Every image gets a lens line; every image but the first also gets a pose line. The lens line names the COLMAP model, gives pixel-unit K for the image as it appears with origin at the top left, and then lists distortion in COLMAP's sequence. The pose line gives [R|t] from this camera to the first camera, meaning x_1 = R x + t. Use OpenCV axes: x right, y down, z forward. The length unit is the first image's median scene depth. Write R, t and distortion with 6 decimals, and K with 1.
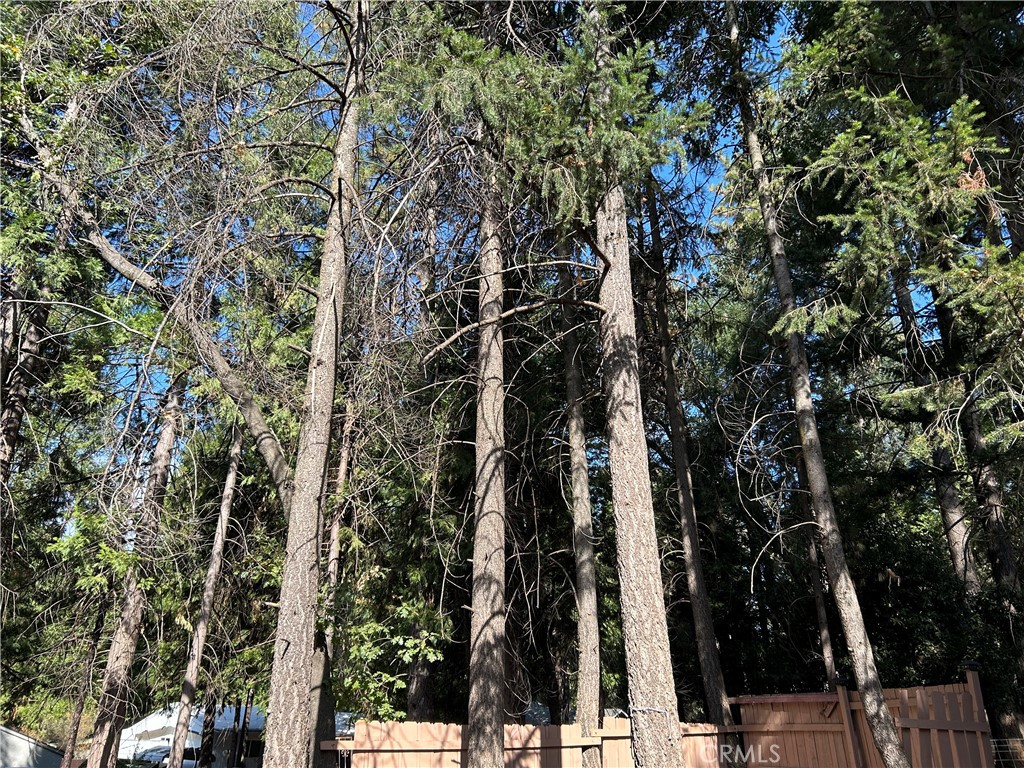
lens RADIAL K [[764.9, 0, 514.4], [0, 764.9, 386.5], [0, 0, 1]] dist [0.047277, -0.055109]
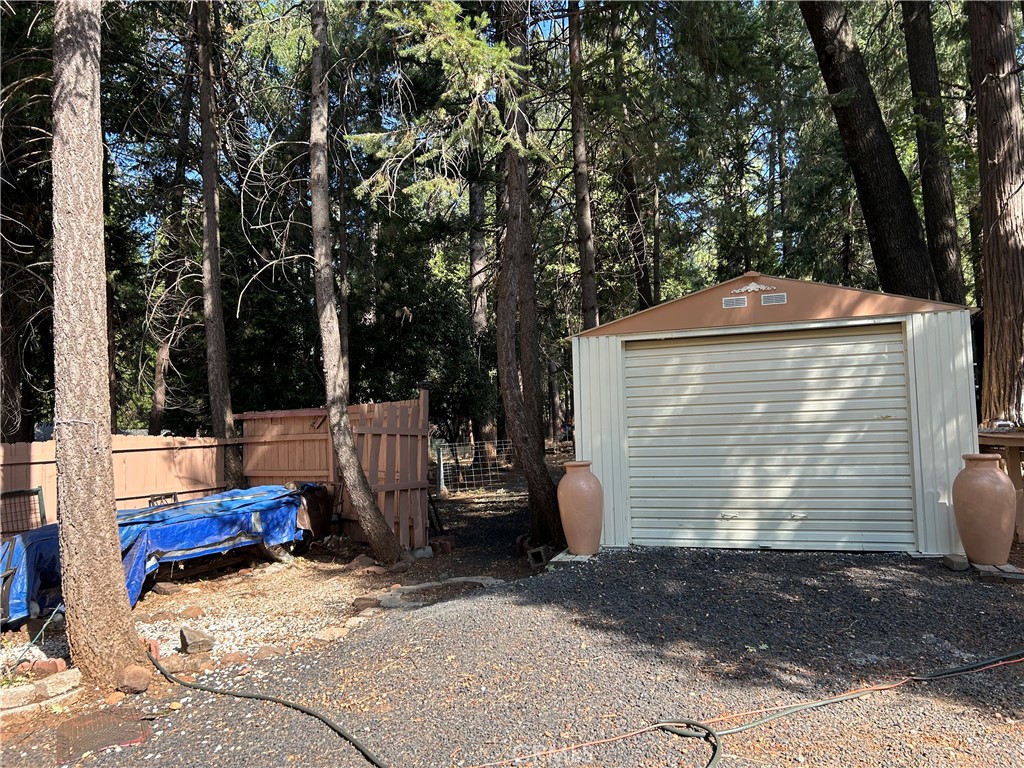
lens RADIAL K [[764.9, 0, 514.4], [0, 764.9, 386.5], [0, 0, 1]] dist [0.047277, -0.055109]
pose [[0.856917, 0.007570, 0.515399, 0.101621], [-0.180667, 0.940873, 0.286563, -0.005682], [-0.482756, -0.338676, 0.807617, -0.038263]]
